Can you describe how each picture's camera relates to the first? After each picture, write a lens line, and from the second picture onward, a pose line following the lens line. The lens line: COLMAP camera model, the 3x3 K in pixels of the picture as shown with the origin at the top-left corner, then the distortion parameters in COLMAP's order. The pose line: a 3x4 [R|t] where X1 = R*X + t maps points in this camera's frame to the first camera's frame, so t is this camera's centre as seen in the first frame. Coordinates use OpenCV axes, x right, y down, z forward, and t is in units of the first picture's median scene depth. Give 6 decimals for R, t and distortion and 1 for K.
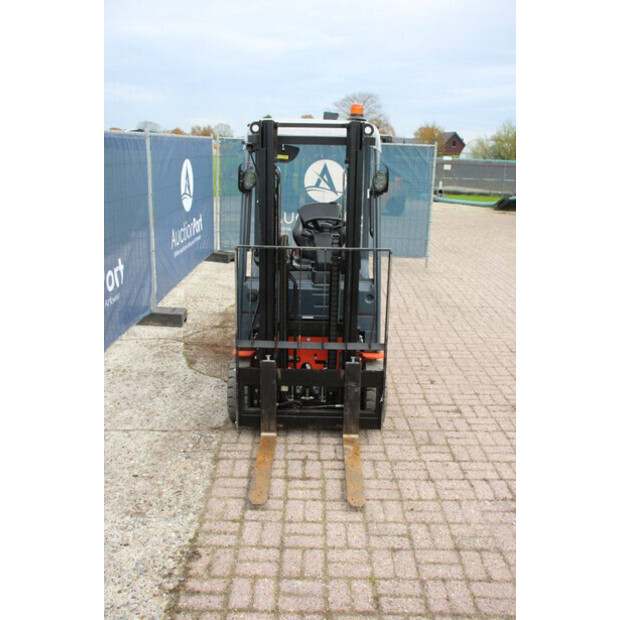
lens RADIAL K [[550.2, 0, 310.0], [0, 550.2, 310.0], [0, 0, 1]] dist [-0.011021, 0.013203]
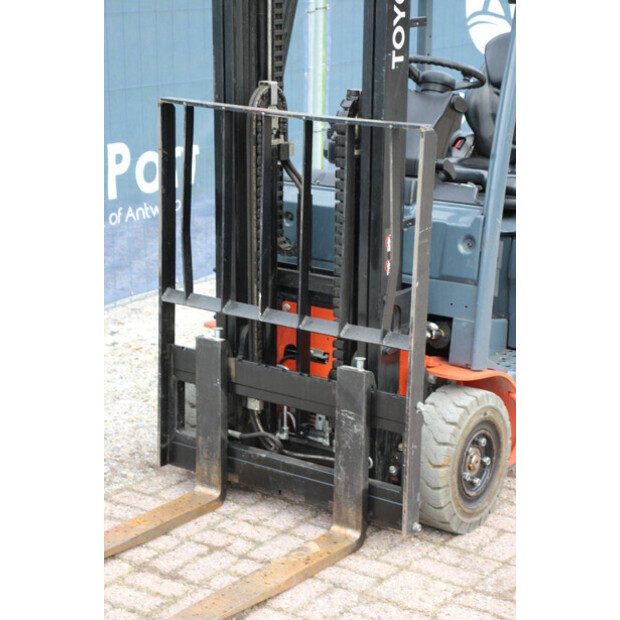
lens RADIAL K [[1321.7, 0, 310.0], [0, 1321.7, 310.0], [0, 0, 1]] dist [0.561819, -0.067639]
pose [[0.829928, 0.132845, -0.541822, 0.635282], [-0.136447, 0.990072, 0.033748, 0.013837], [0.540926, 0.045921, 0.839815, 0.039176]]
